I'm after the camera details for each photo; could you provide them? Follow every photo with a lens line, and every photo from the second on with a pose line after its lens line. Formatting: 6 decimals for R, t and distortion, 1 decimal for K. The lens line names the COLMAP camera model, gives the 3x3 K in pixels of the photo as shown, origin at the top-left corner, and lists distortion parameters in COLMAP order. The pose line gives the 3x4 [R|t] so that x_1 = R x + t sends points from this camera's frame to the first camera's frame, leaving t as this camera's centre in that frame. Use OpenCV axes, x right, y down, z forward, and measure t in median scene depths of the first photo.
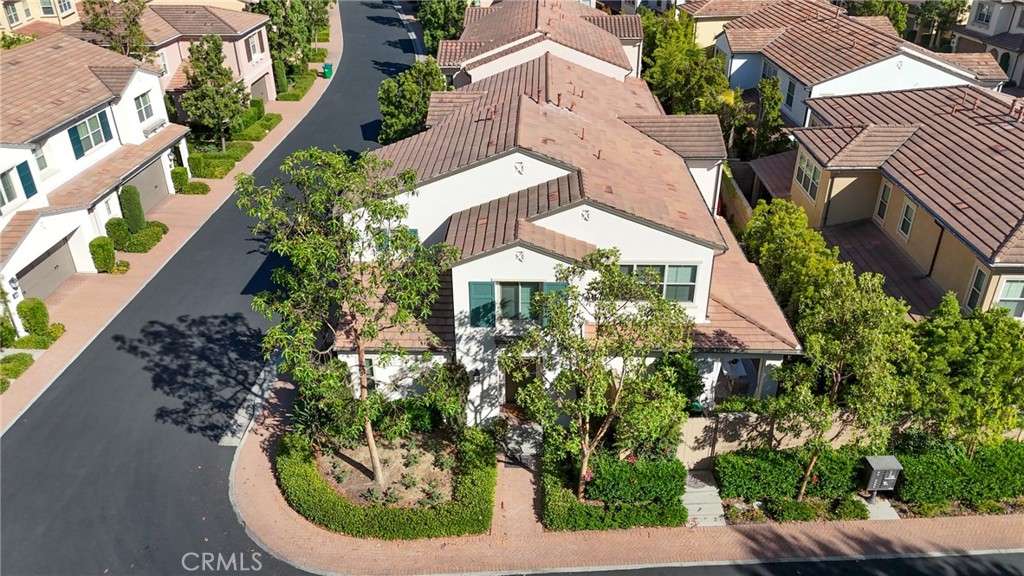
lens RADIAL K [[756.5, 0, 511.6], [0, 756.5, 288.5], [0, 0, 1]] dist [0.050161, -0.001739]
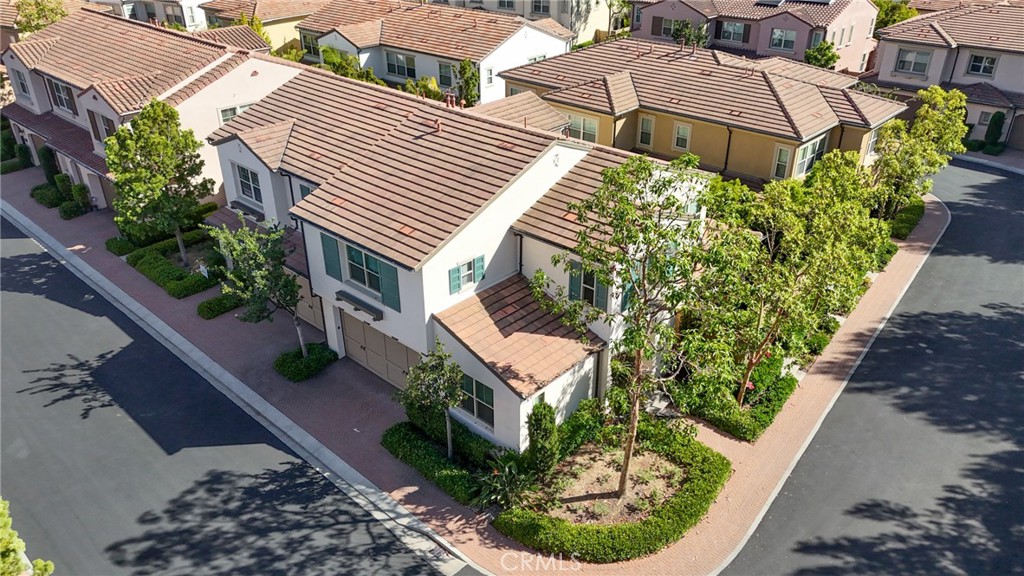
lens RADIAL K [[756.5, 0, 512.2], [0, 756.5, 286.4], [0, 0, 1]] dist [0.050161, -0.001739]
pose [[0.654636, -0.356076, 0.666830, -0.691359], [0.358005, 0.922953, 0.141383, -0.152239], [-0.665796, 0.146175, 0.731675, 0.289338]]
